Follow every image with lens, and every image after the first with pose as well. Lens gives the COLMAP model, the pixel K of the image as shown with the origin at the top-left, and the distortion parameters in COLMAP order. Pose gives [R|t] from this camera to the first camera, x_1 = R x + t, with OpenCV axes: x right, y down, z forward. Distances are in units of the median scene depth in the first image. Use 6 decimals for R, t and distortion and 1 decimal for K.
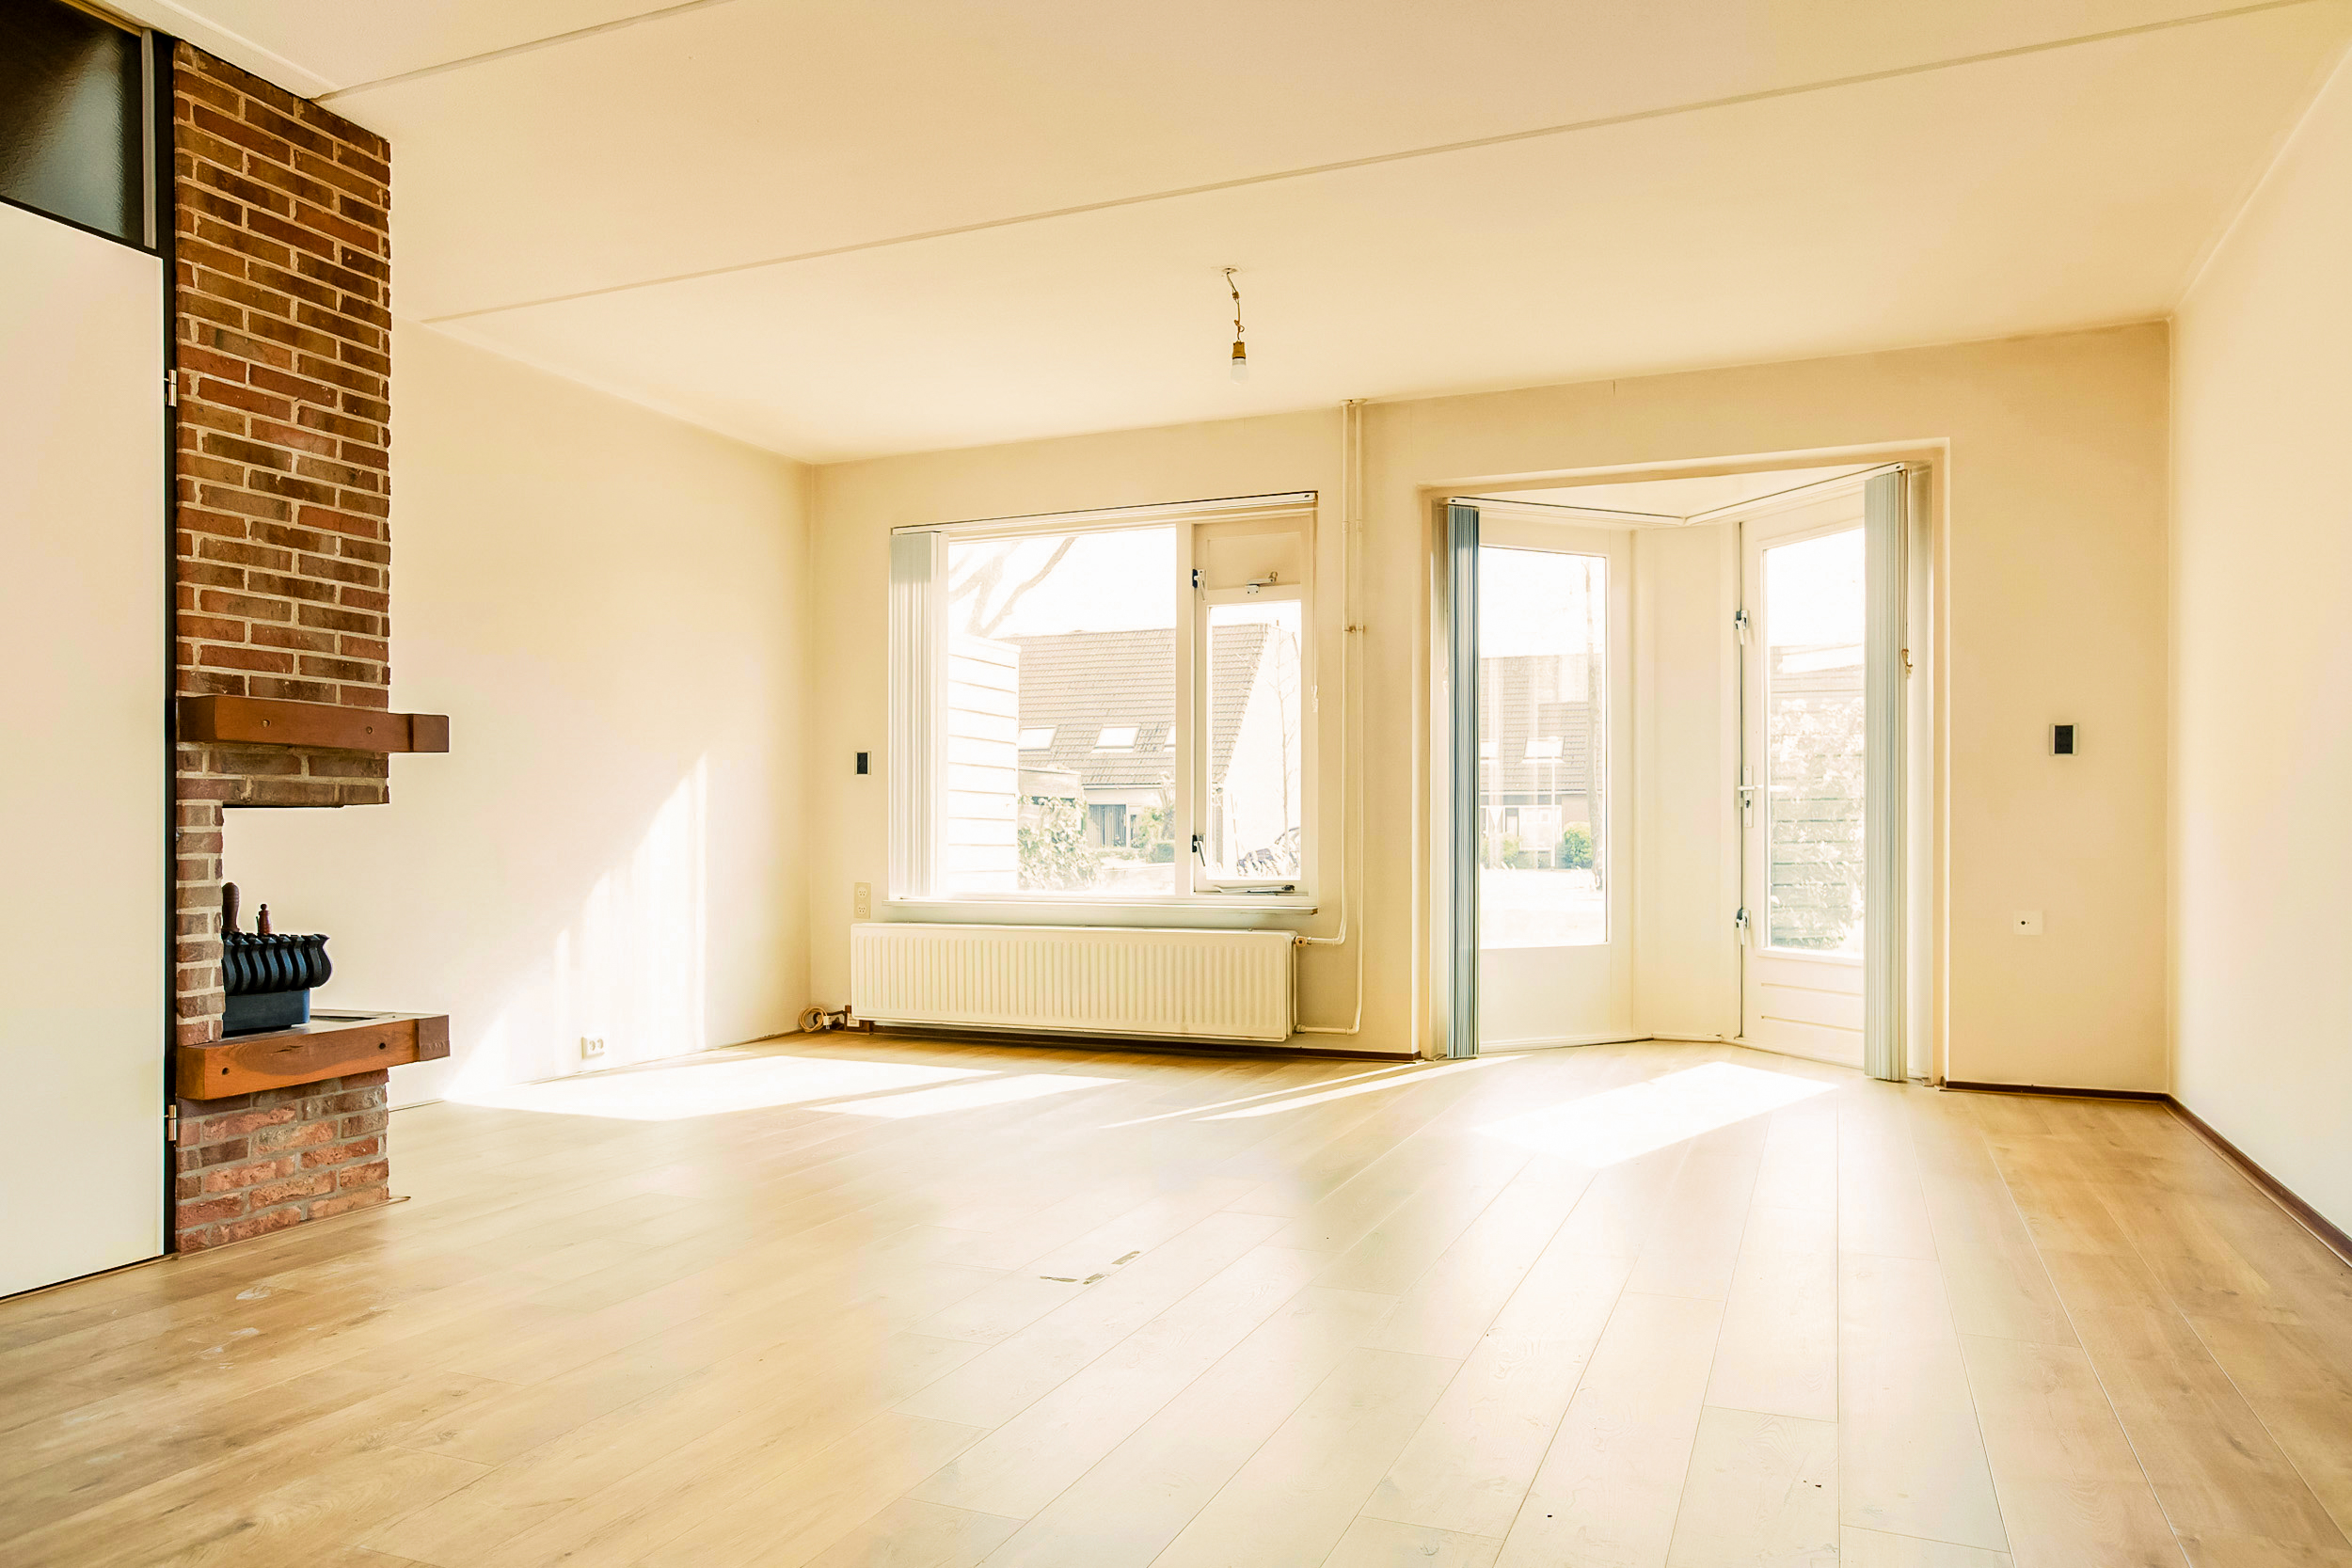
lens RADIAL K [[1600.5, 0, 1169.2], [0, 1600.5, 837.9], [0, 0, 1]] dist [0.002209, 0.003867]
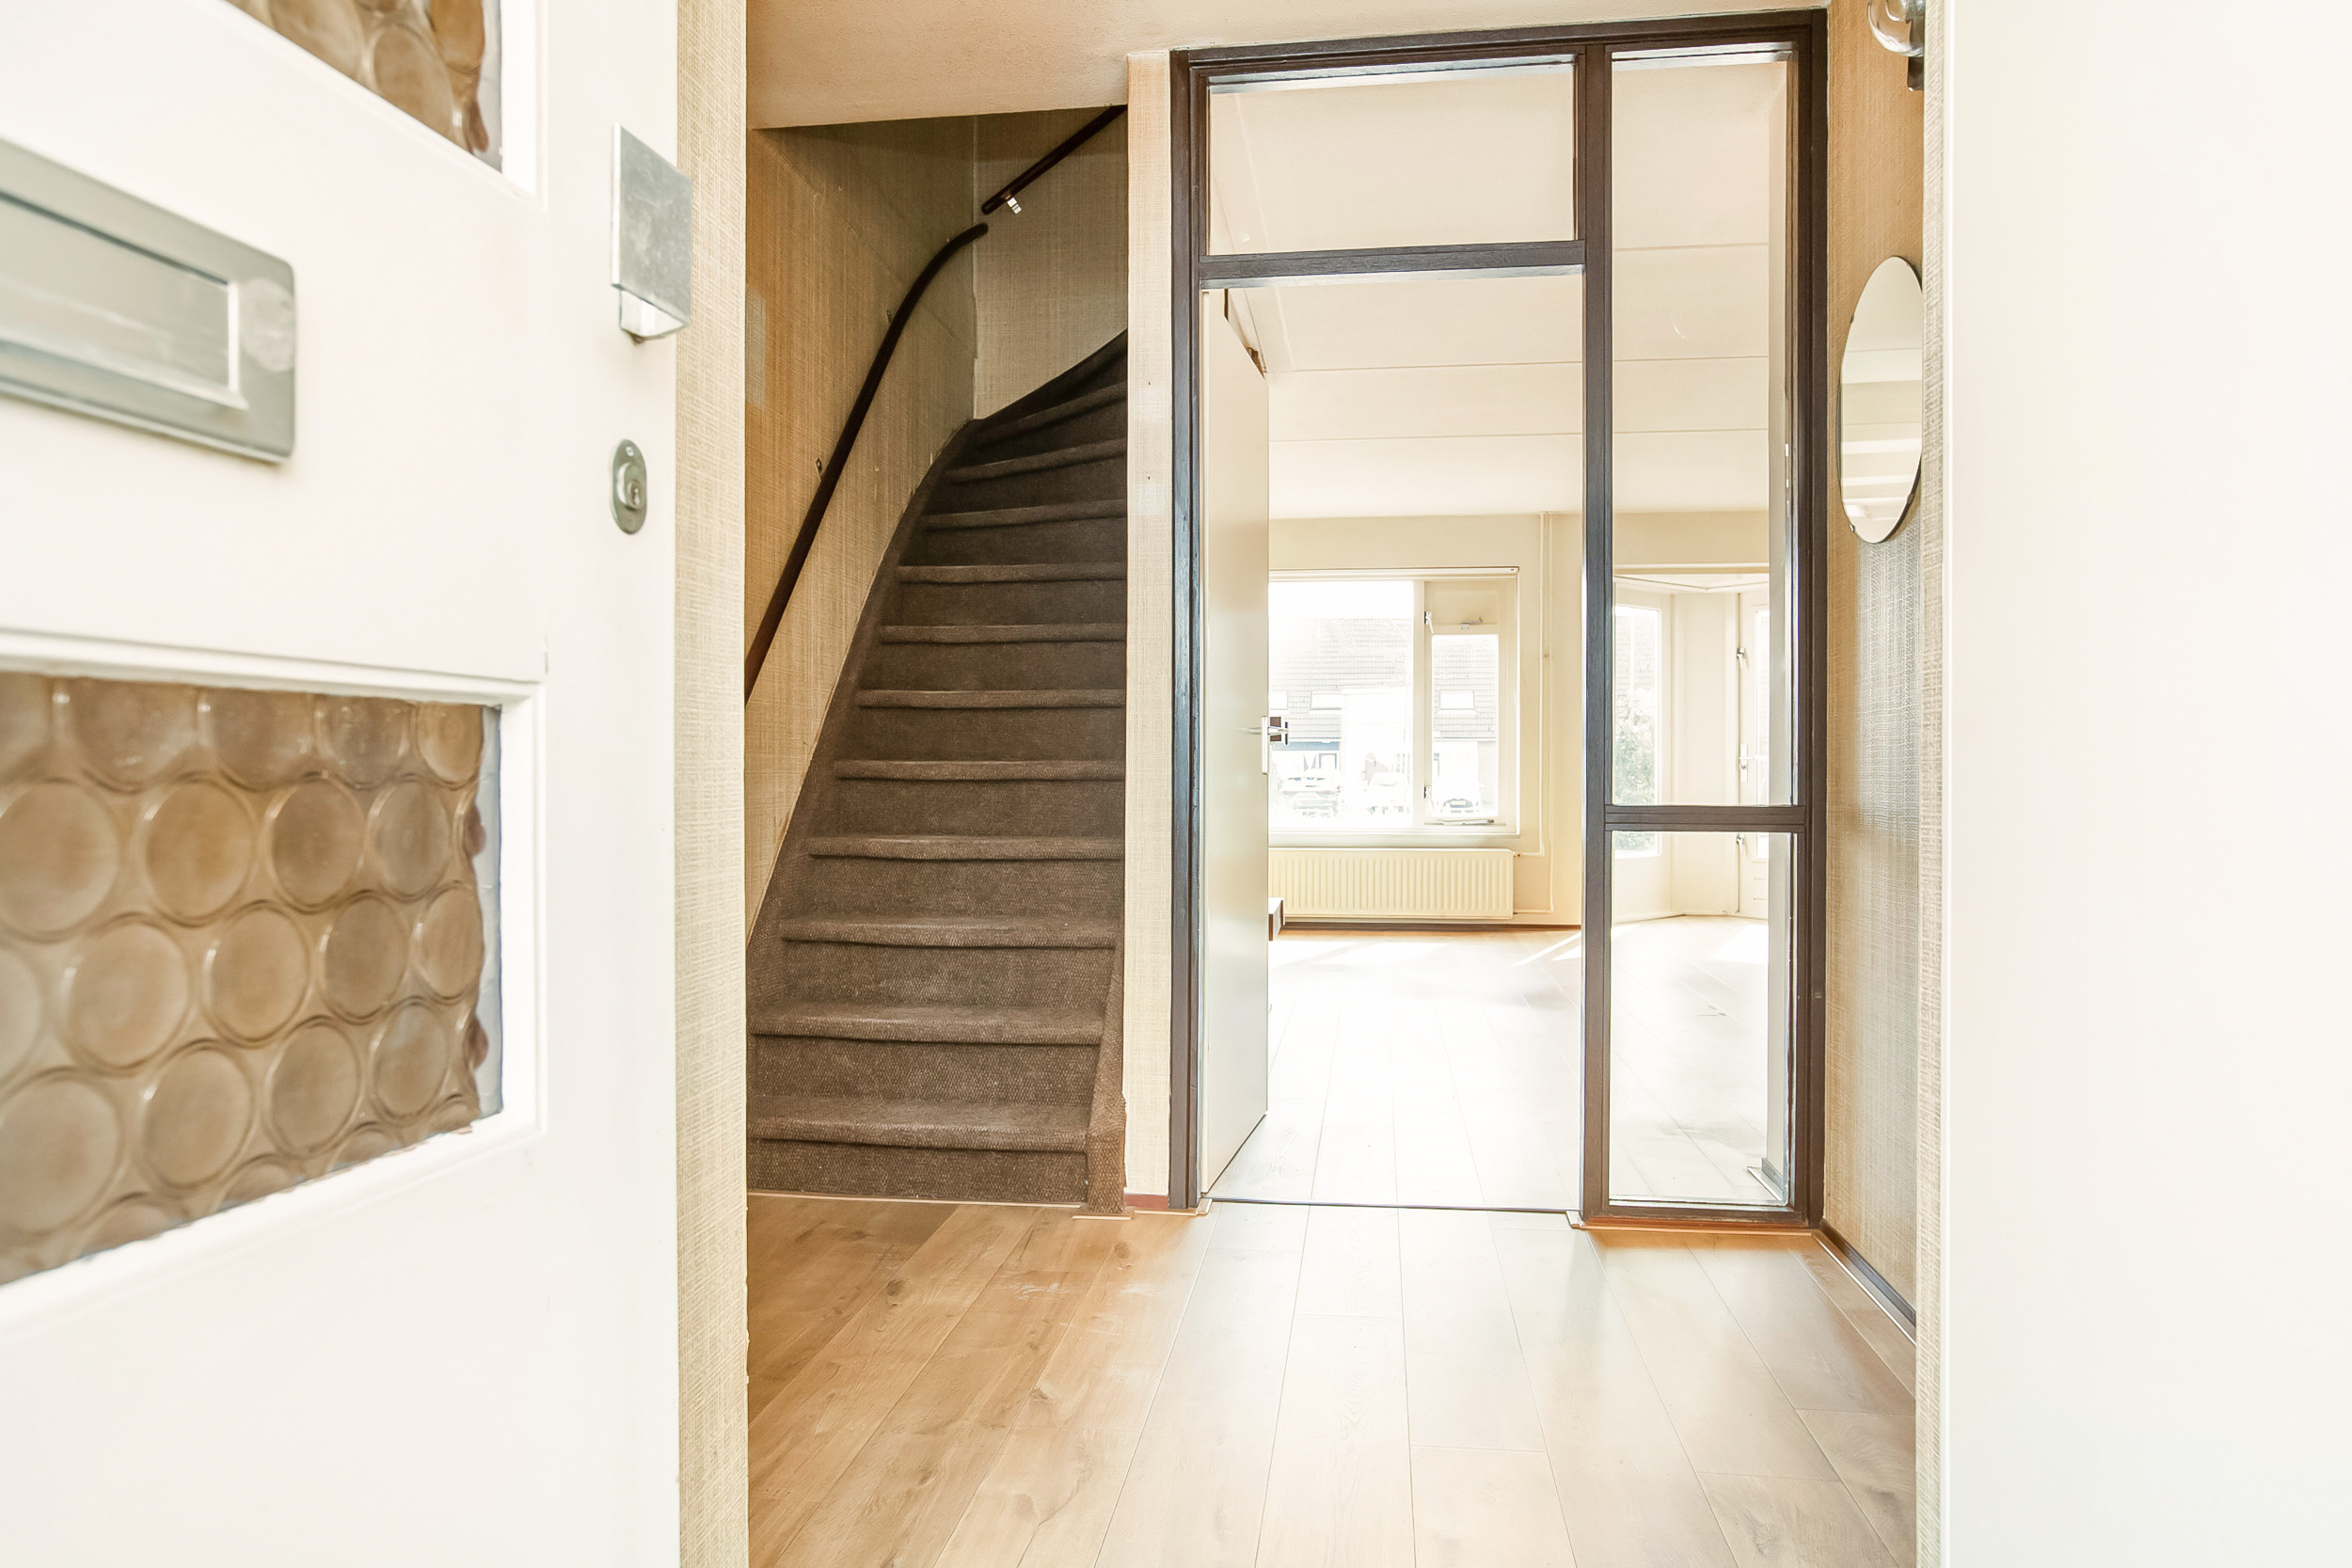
lens RADIAL K [[1524.3, 0, 1176.0], [0, 1524.3, 784.0], [0, 0, 1]] dist [-0.055587, 0.071926]
pose [[0.965645, 0.000531, 0.259865, -0.817806], [-0.001382, 0.999994, 0.003091, -0.011983], [-0.259862, -0.003344, 0.965640, -0.456258]]
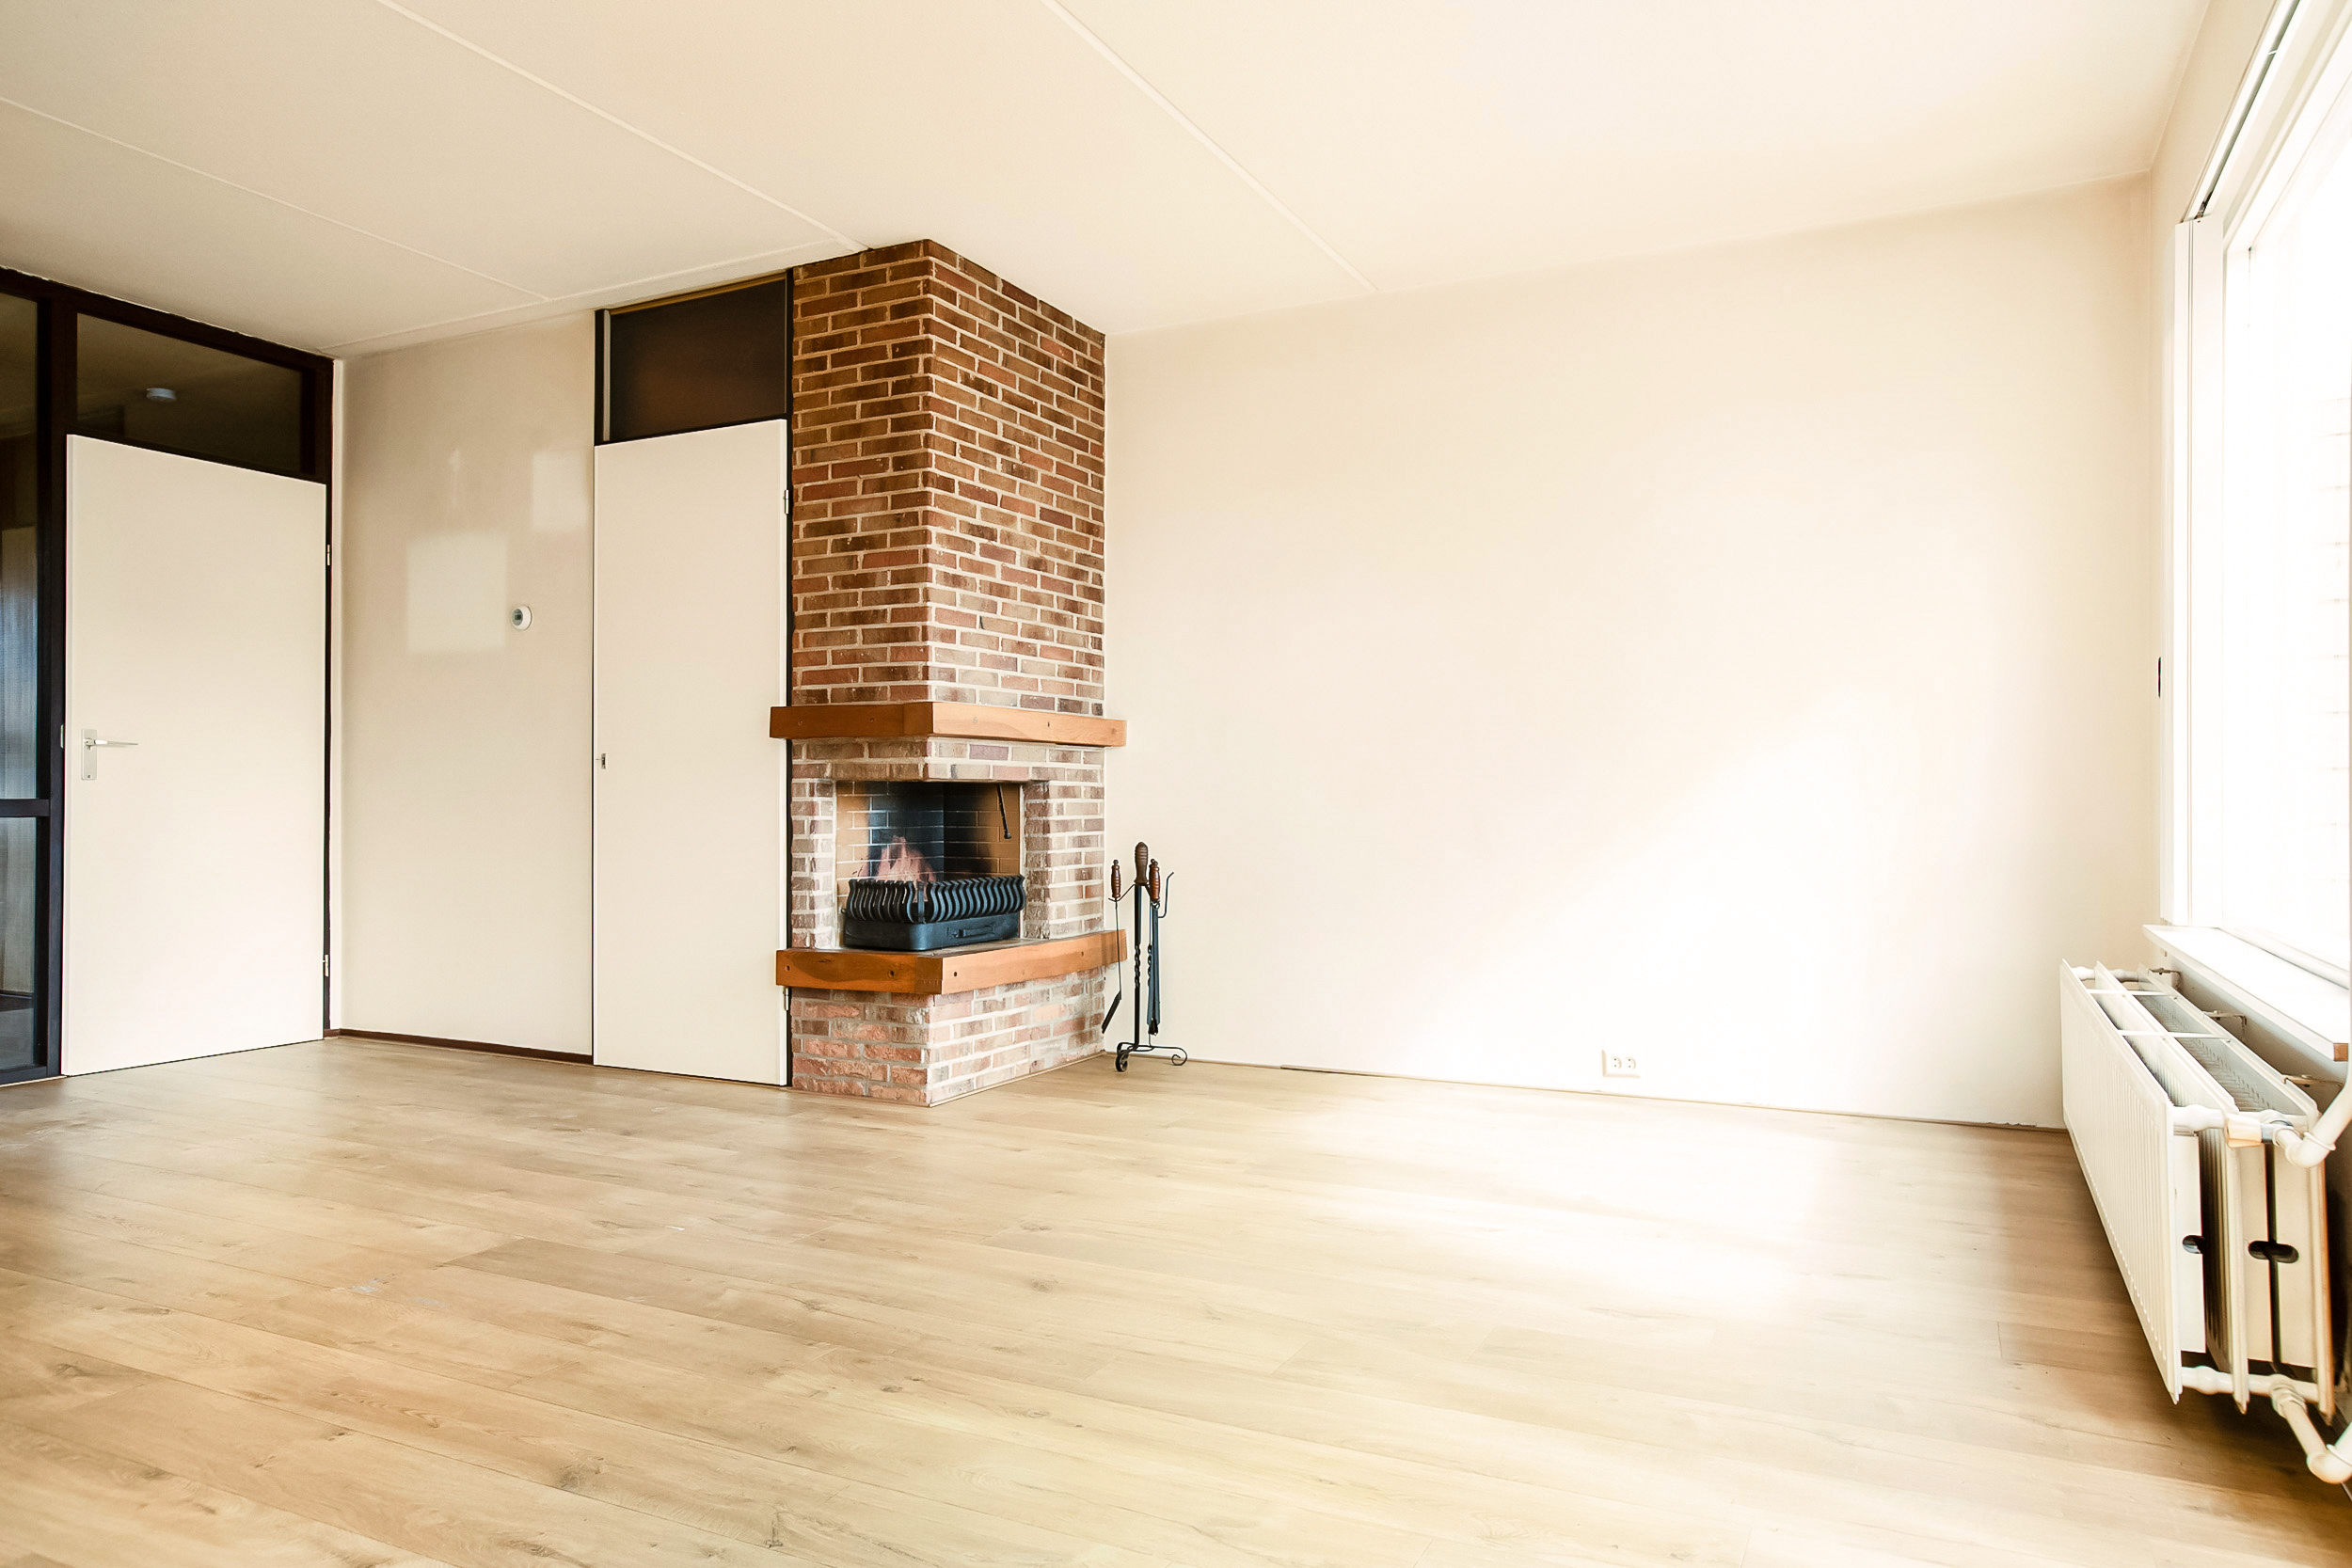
lens RADIAL K [[1524.3, 0, 1176.0], [0, 1524.3, 784.0], [0, 0, 1]] dist [-0.055587, 0.071926]
pose [[-0.074380, -0.010544, -0.997174, 0.526472], [-0.002774, 0.999942, -0.010367, -0.004142], [0.997226, 0.001995, -0.074405, 1.030177]]
